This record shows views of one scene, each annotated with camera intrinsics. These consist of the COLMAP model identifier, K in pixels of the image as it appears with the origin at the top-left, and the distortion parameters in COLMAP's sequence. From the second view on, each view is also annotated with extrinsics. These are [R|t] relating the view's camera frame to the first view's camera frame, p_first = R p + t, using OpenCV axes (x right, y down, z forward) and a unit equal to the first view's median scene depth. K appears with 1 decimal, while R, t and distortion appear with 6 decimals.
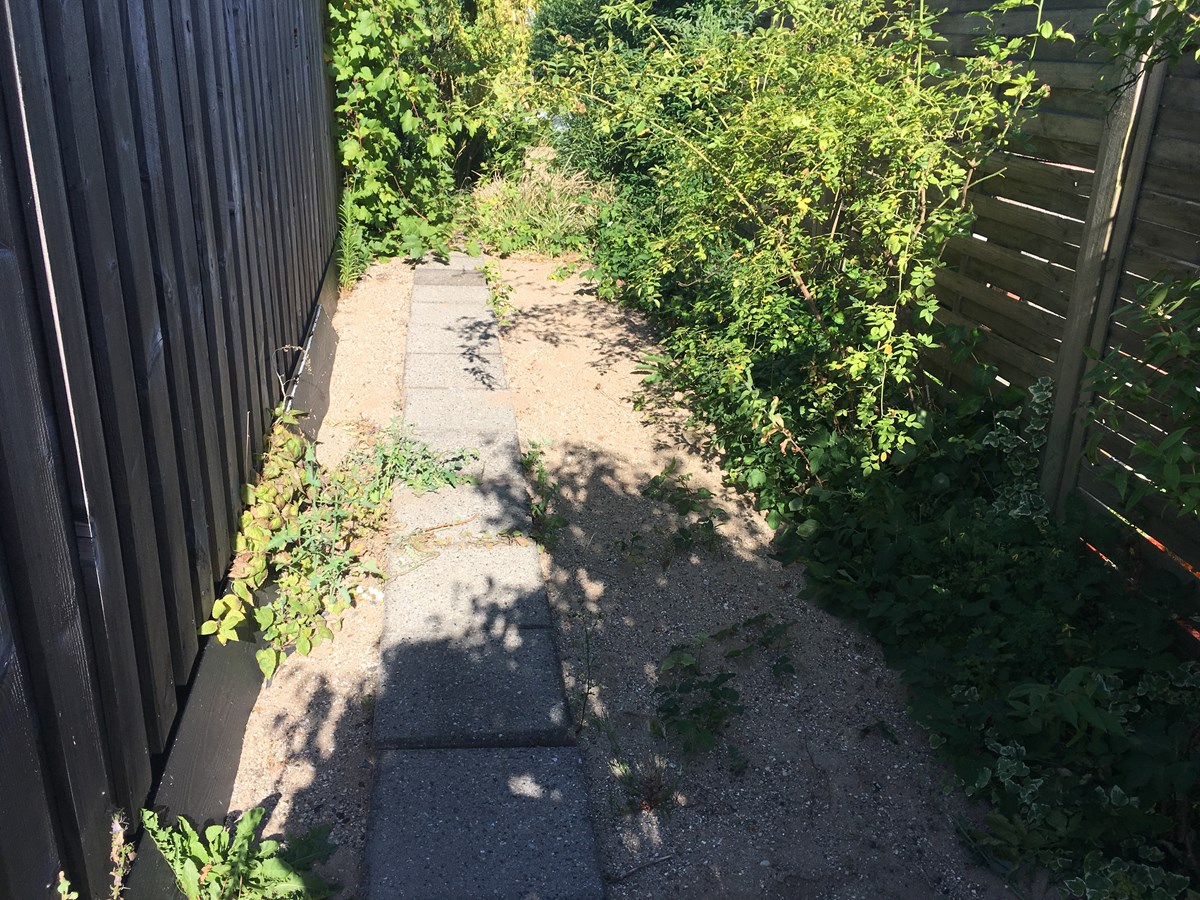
lens RADIAL K [[1021.8, 0, 559.0], [0, 1021.8, 460.3], [0, 0, 1]] dist [0.083854, -0.108320]
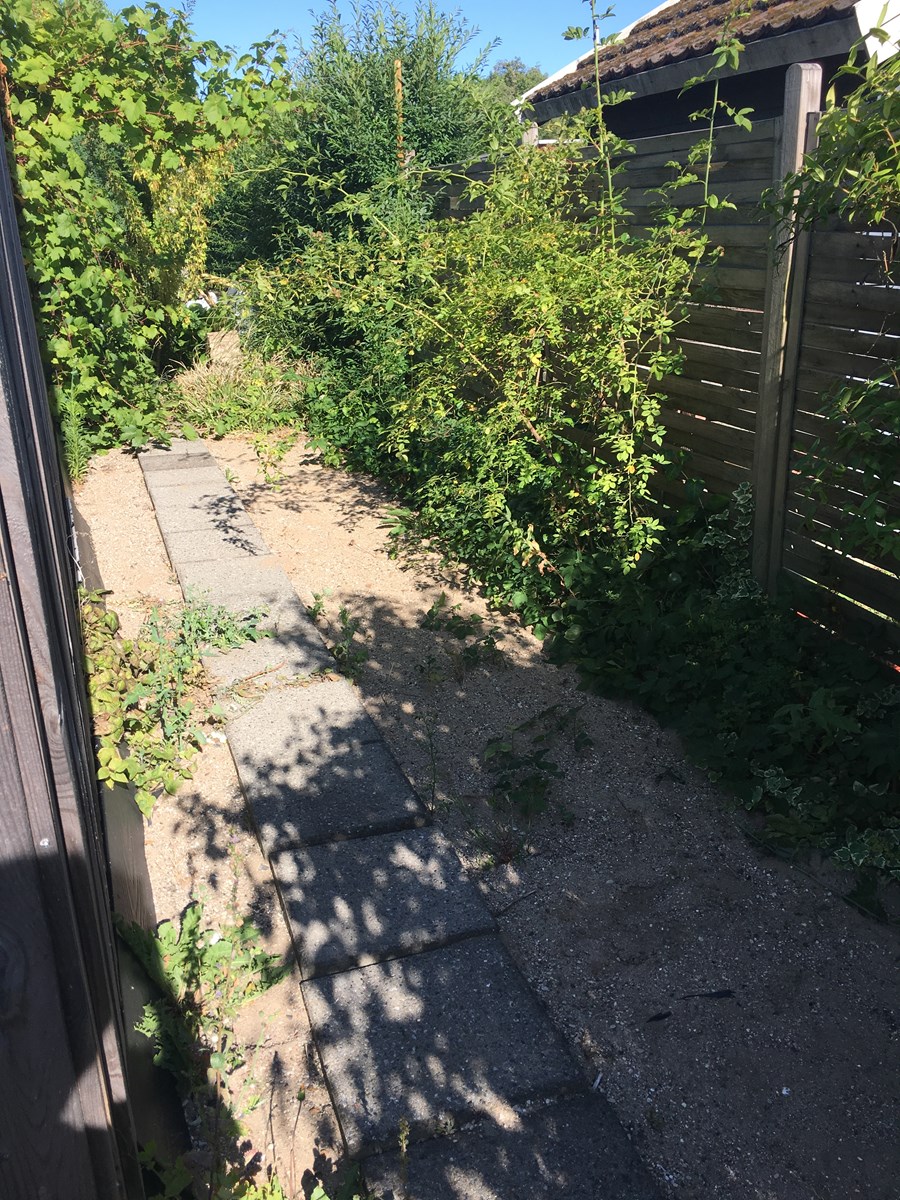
lens RADIAL K [[1021.8, 0, 418.5], [0, 1021.8, 610.3], [0, 0, 1]] dist [0.083854, -0.108320]
pose [[0.978161, -0.126838, 0.164663, -0.121606], [0.130599, 0.991361, -0.012173, 0.032798], [-0.161696, 0.033412, 0.986275, -0.126077]]
